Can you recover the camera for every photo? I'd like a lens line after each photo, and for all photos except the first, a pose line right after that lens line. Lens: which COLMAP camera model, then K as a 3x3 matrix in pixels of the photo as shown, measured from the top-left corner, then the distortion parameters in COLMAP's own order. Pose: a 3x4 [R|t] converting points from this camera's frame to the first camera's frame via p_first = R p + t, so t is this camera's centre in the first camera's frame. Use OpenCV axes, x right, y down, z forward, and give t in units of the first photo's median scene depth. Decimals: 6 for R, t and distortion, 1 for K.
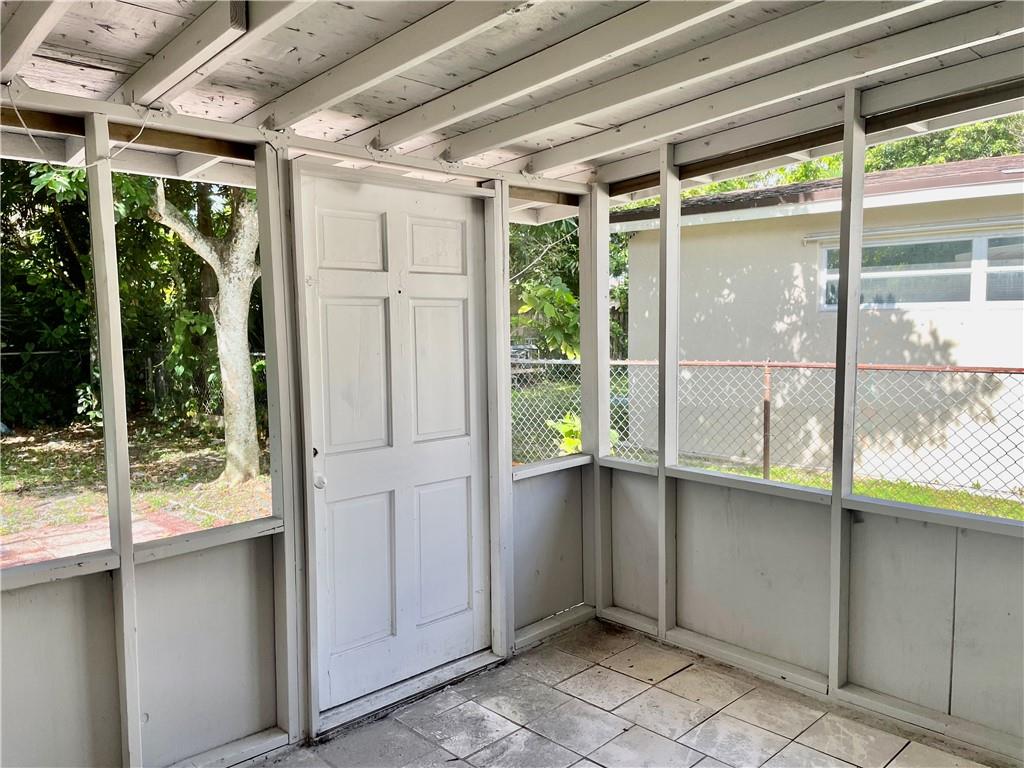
lens RADIAL K [[764.6, 0, 504.8], [0, 764.6, 387.7], [0, 0, 1]] dist [0.044310, -0.004422]
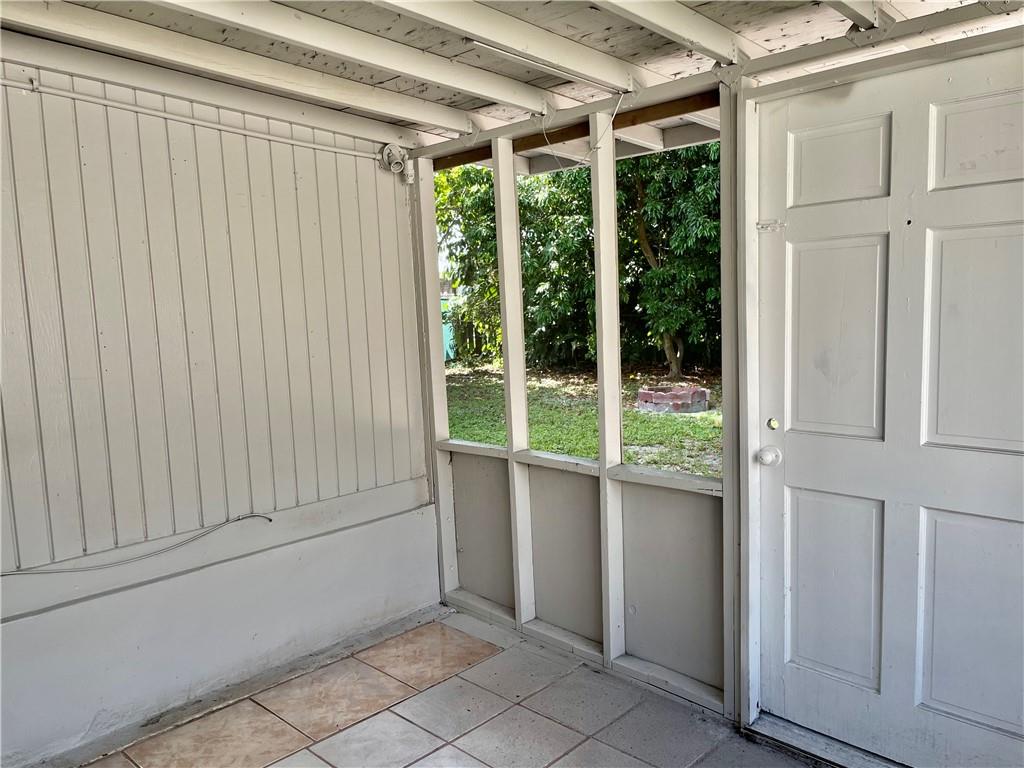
lens RADIAL K [[764.6, 0, 504.8], [0, 764.6, 387.7], [0, 0, 1]] dist [0.044310, -0.004422]
pose [[0.062391, 0.135785, -0.988772, 0.586496], [-0.046293, 0.990029, 0.133036, -0.057496], [0.996978, 0.037473, 0.068055, 0.633245]]
